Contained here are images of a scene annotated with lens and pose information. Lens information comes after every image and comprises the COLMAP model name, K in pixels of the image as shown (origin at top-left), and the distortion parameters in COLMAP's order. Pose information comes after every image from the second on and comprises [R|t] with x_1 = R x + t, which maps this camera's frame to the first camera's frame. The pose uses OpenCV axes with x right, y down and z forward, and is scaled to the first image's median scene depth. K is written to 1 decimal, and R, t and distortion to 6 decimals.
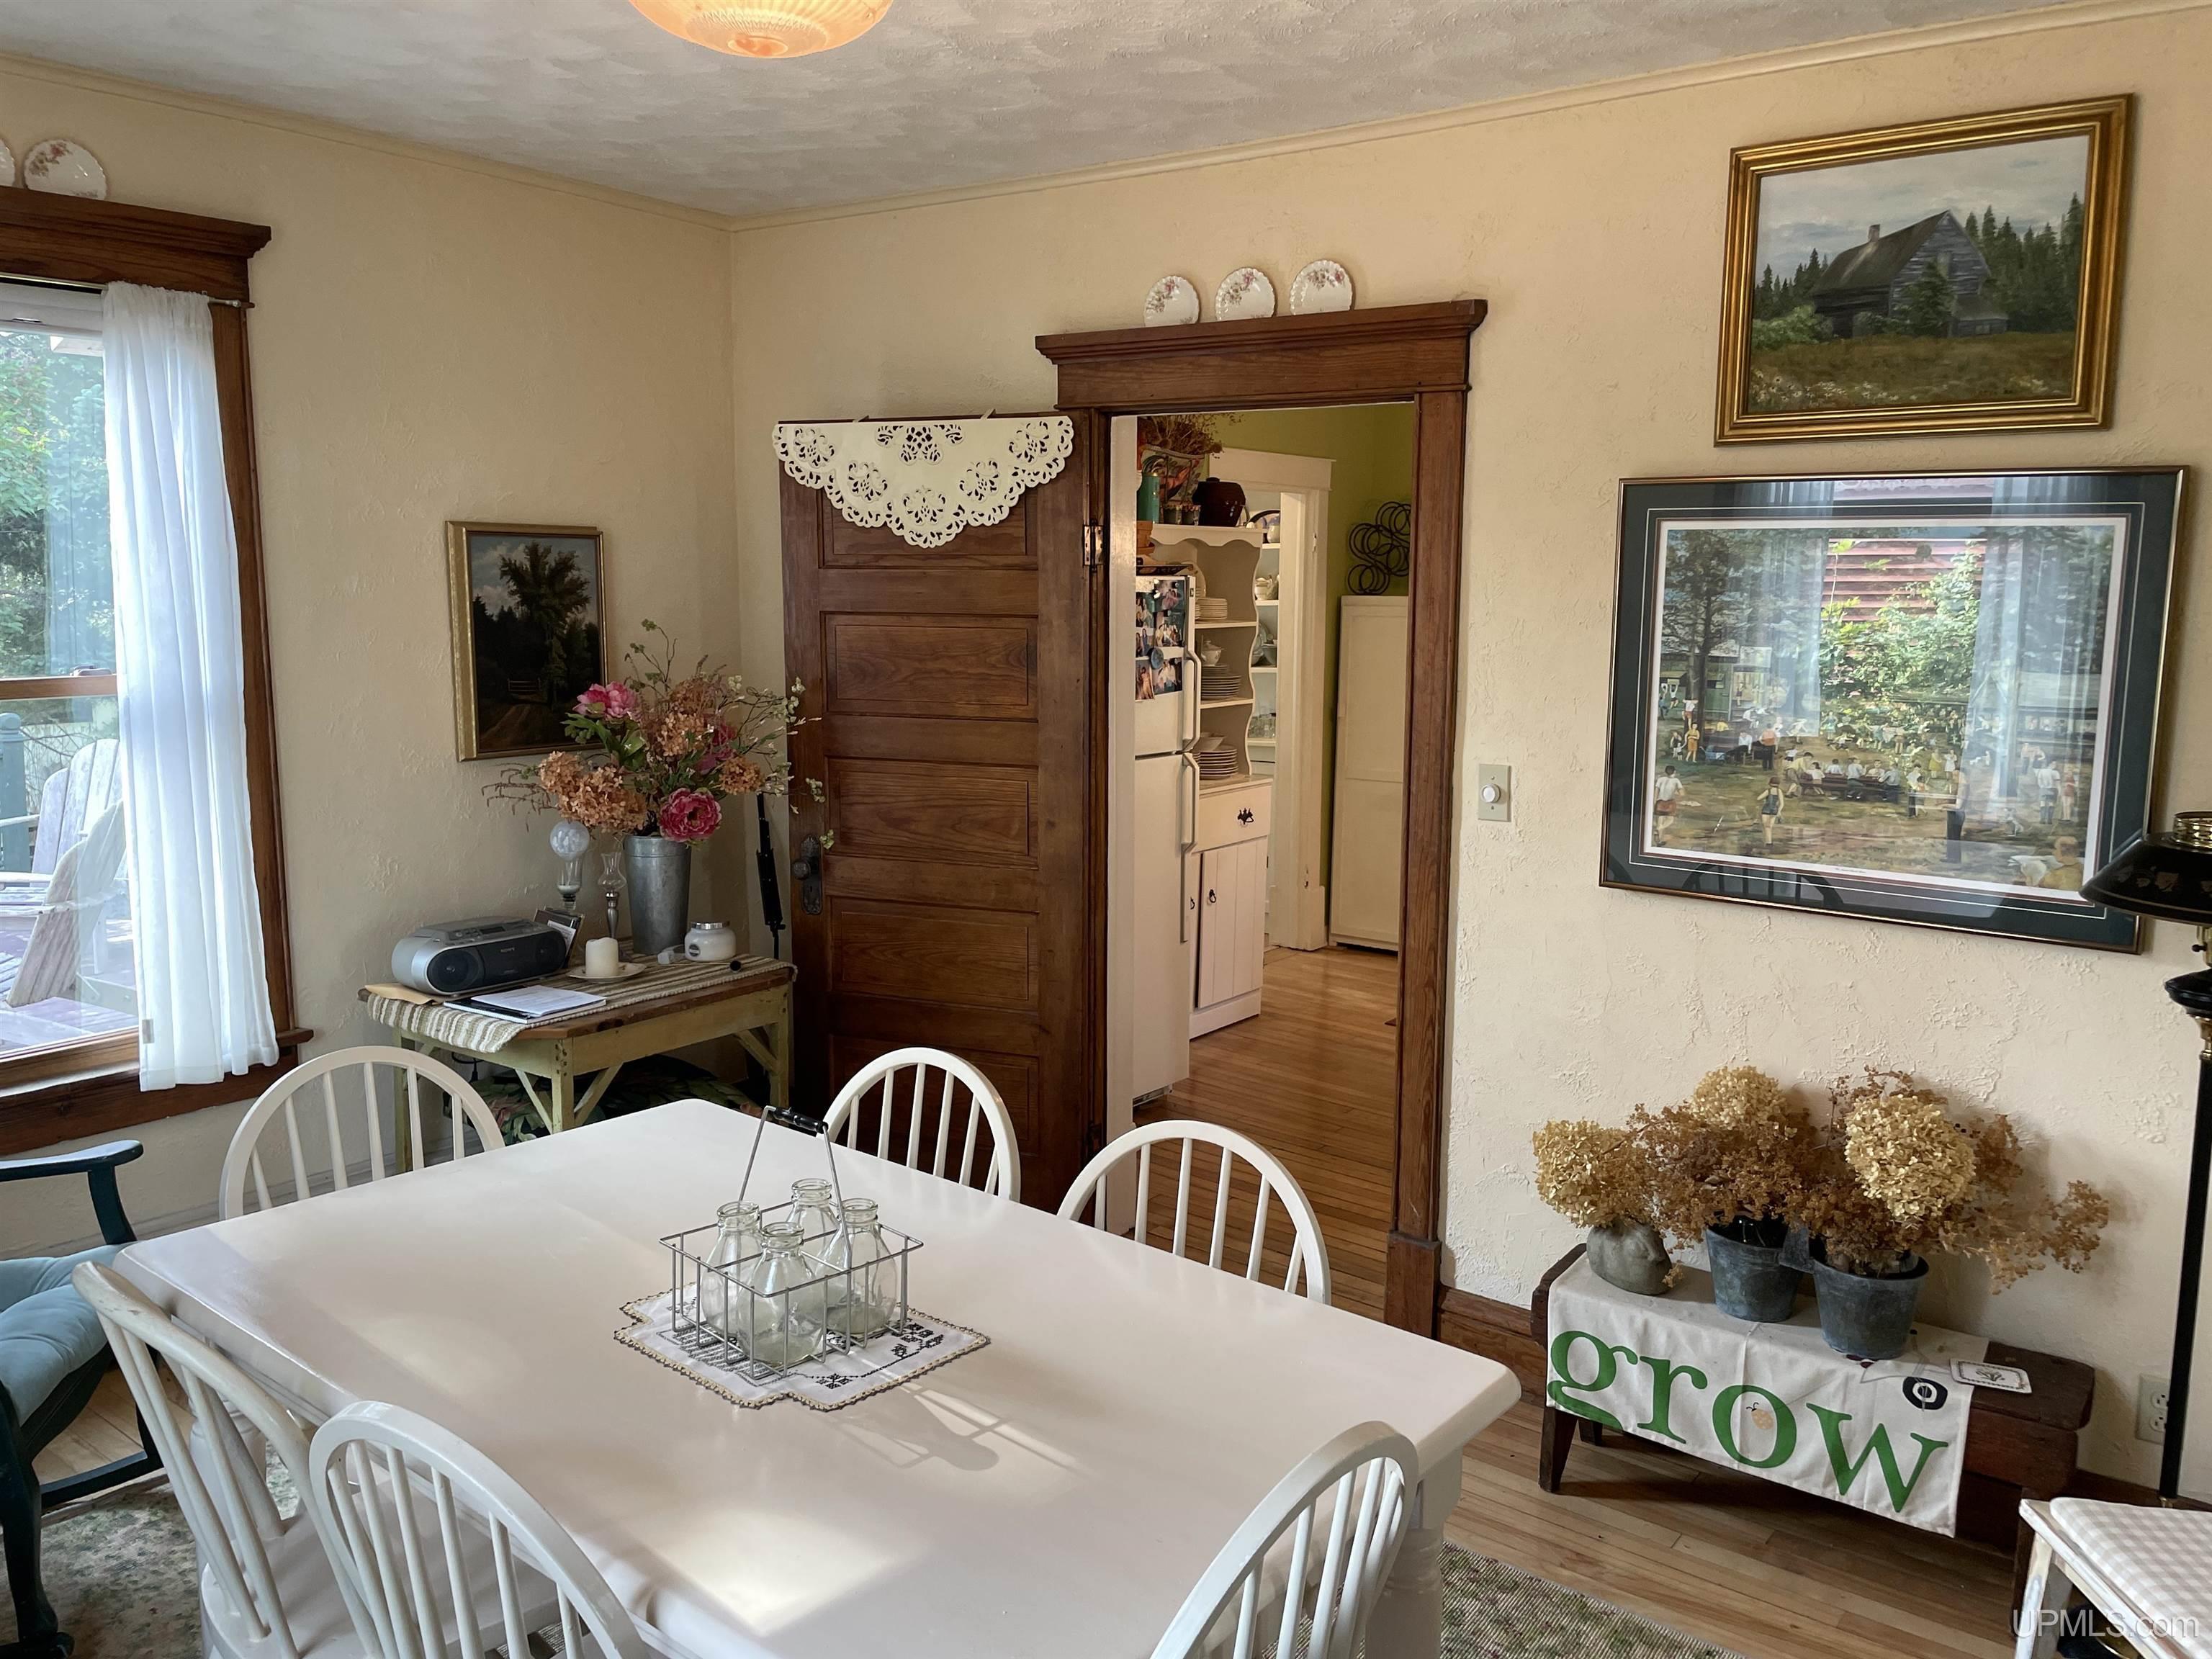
lens RADIAL K [[1683.8, 0, 1106.0], [0, 1683.8, 829.5], [0, 0, 1]] dist [0.007612, 0.003512]
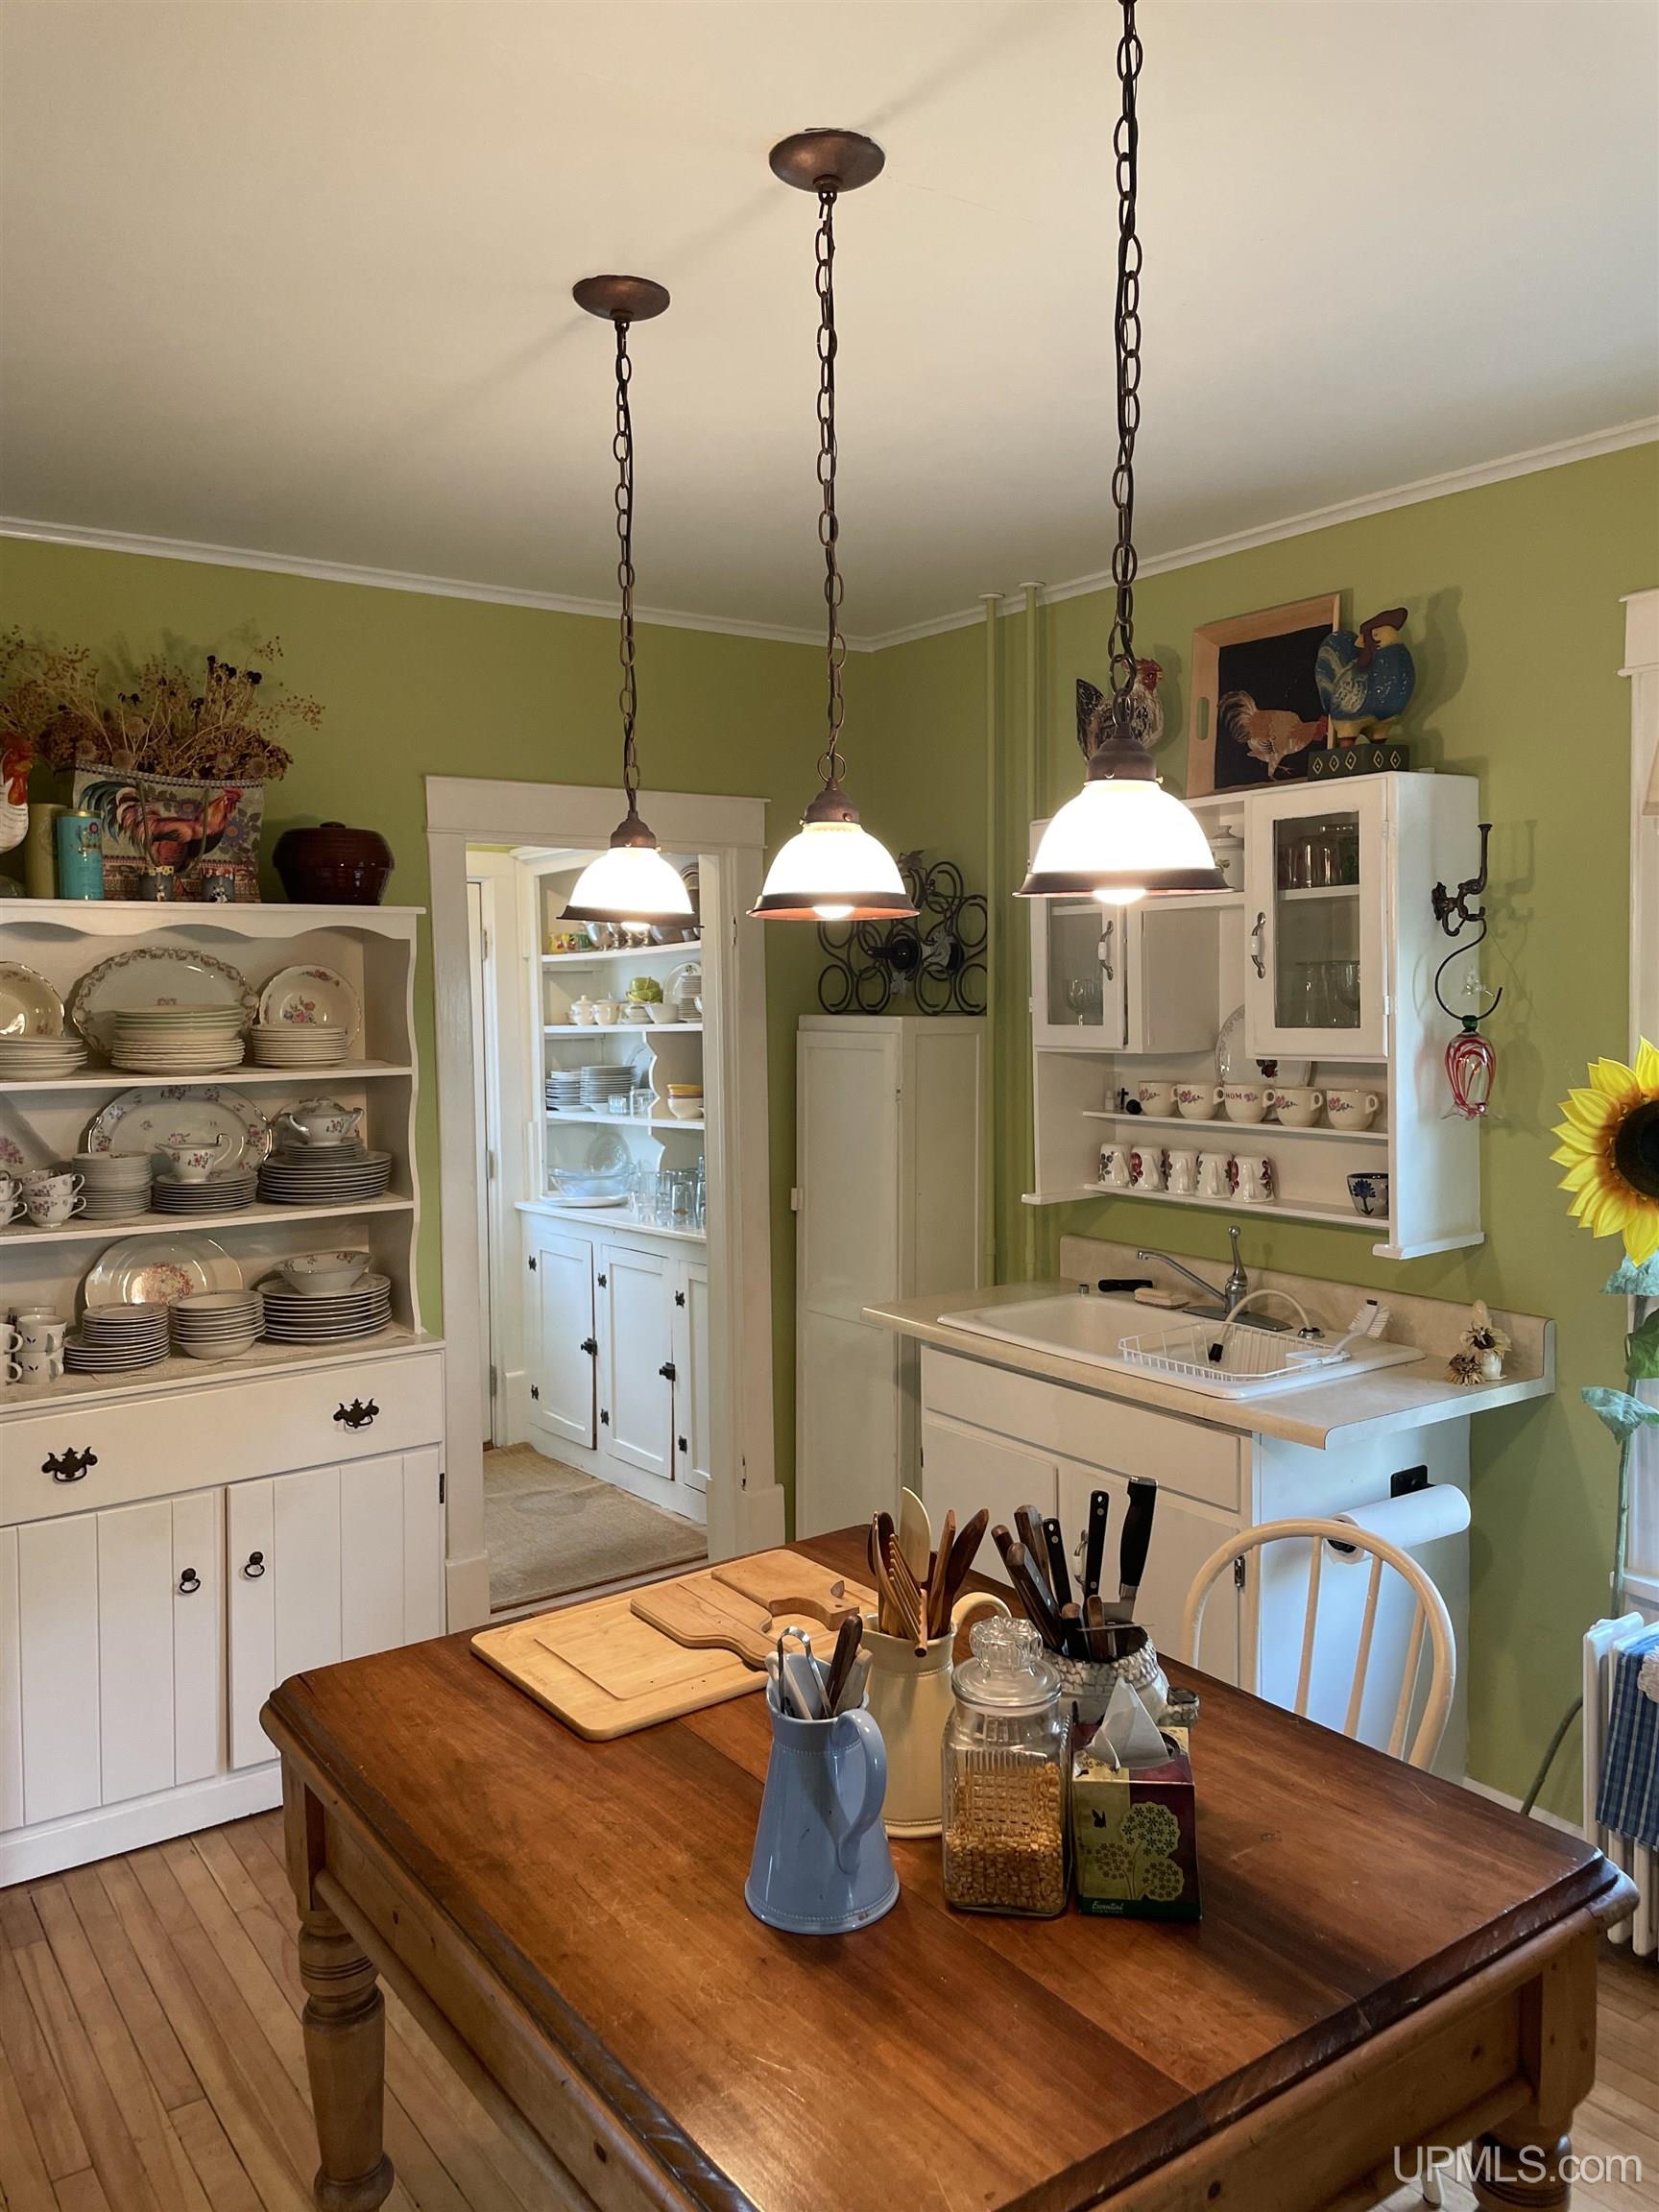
lens RADIAL K [[1683.8, 0, 829.5], [0, 1683.8, 1106.0], [0, 0, 1]] dist [0.007612, 0.003512]
pose [[0.966151, 0.005018, -0.257927, 0.386070], [-0.024288, 0.997139, -0.071578, -0.075268], [0.256830, 0.075420, 0.963509, 0.501204]]
